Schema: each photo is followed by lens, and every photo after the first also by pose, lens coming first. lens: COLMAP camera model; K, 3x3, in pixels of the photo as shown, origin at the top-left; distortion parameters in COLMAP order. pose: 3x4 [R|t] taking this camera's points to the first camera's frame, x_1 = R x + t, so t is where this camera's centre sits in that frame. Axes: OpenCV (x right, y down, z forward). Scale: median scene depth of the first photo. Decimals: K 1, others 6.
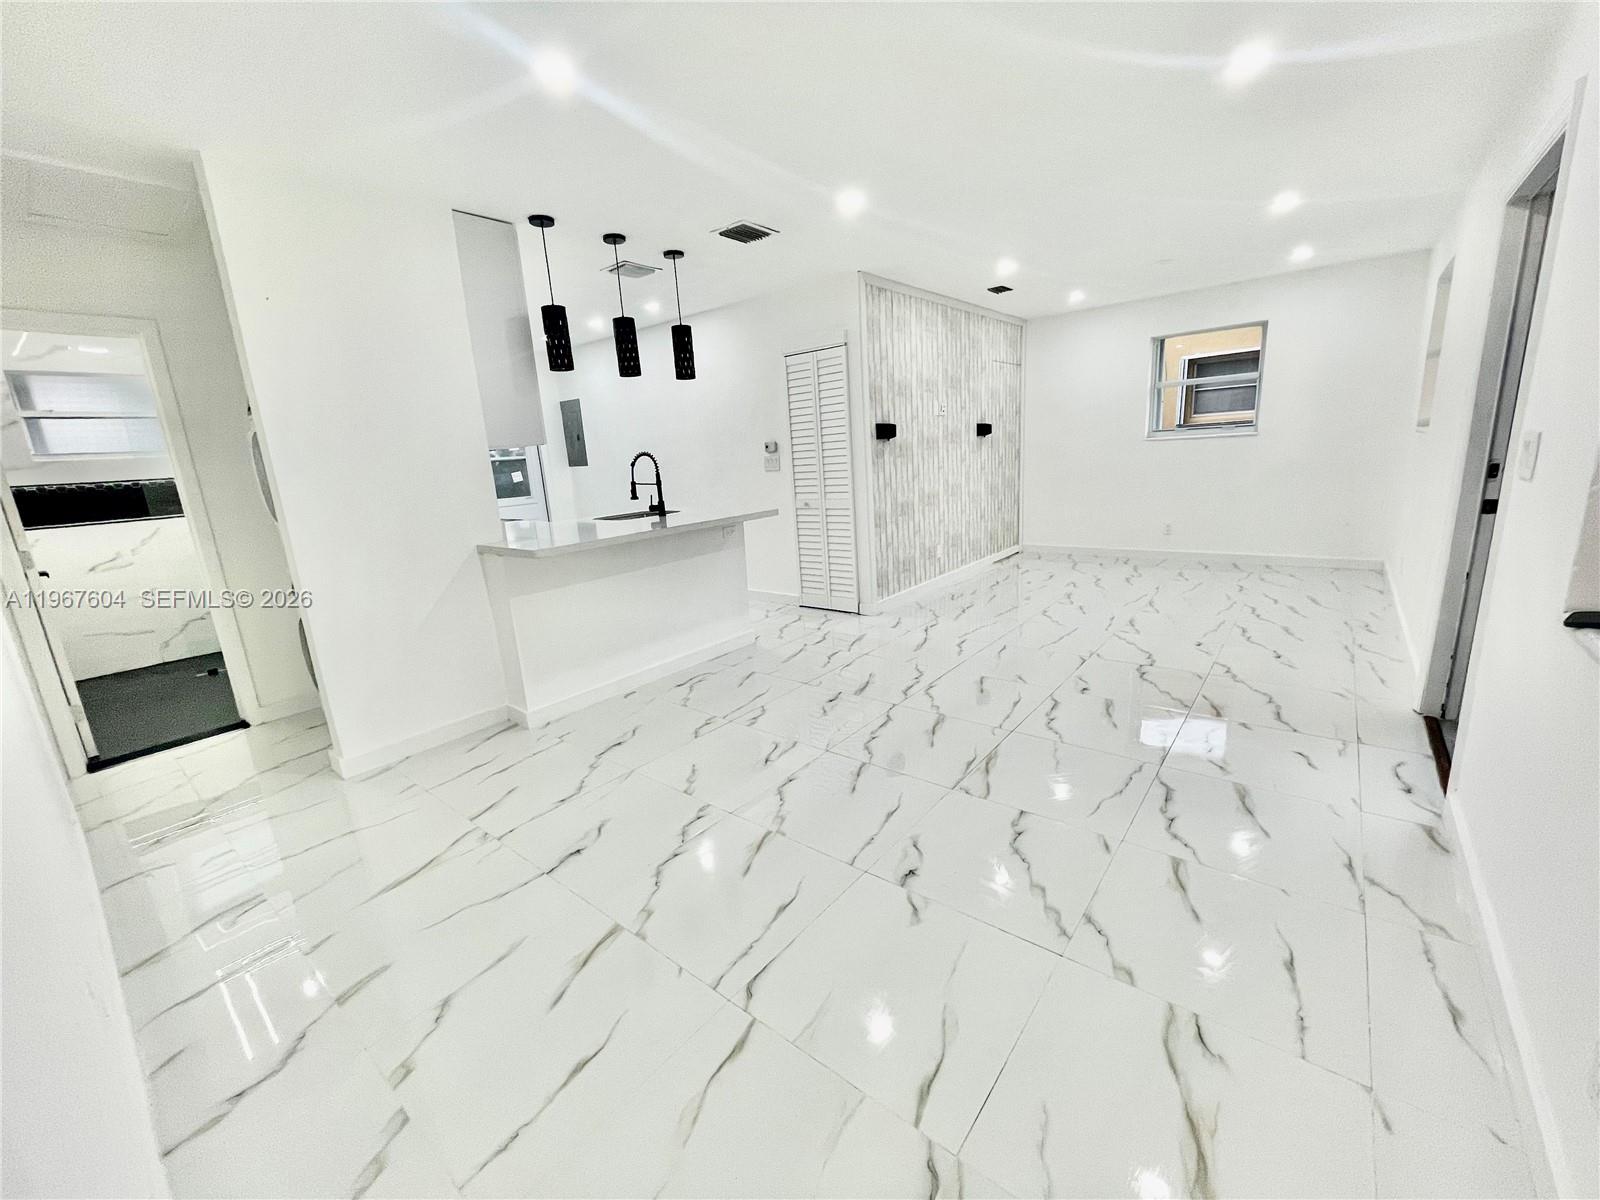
lens RADIAL K [[644.3, 0, 801.1], [0, 644.3, 602.2], [0, 0, 1]] dist [-0.003233, -0.000212]
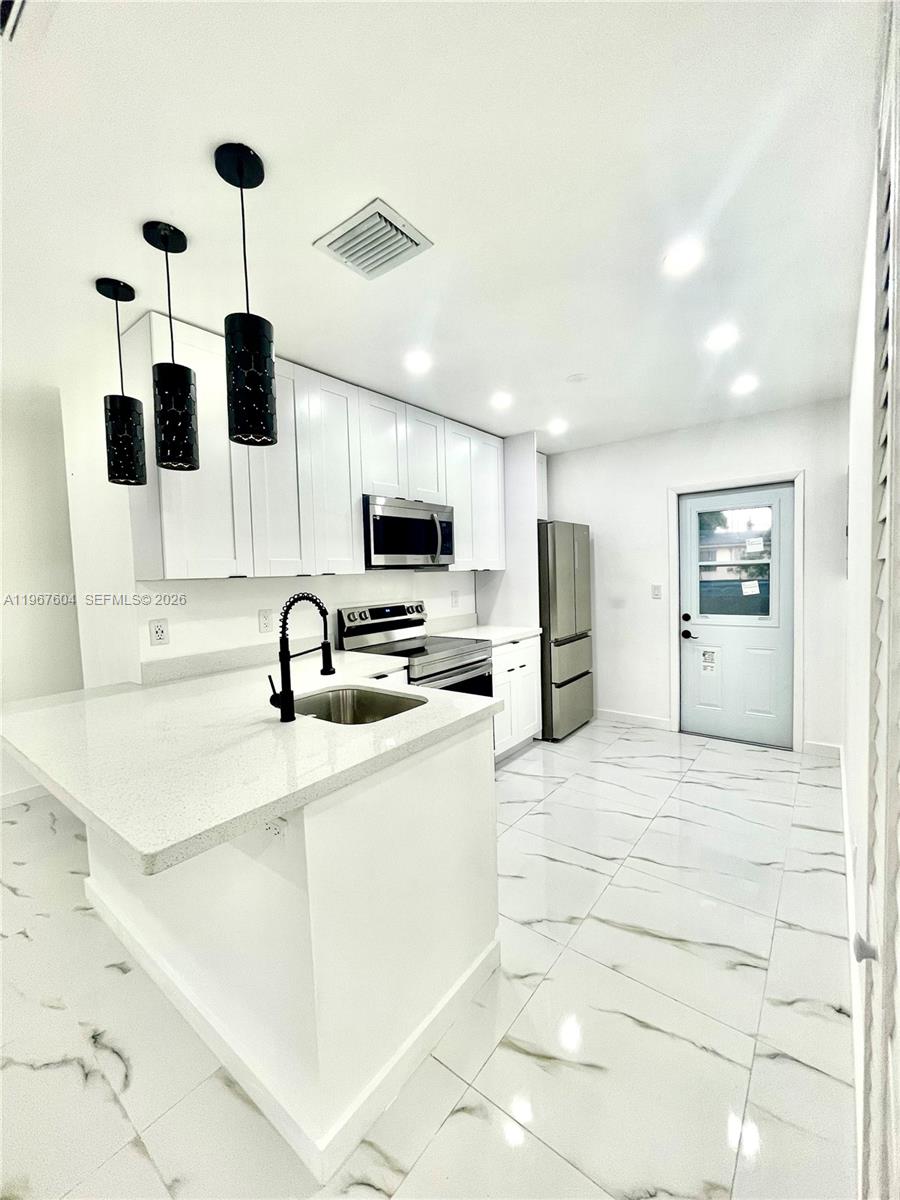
lens RADIAL K [[483.2, 0, 447.8], [0, 483.2, 598.3], [0, 0, 1]] dist [-0.003233, -0.000212]
pose [[0.009004, 0.113524, -0.993494, 0.131249], [-0.198760, 0.973914, 0.109485, -0.256796], [0.980007, 0.196481, 0.031333, 0.959812]]
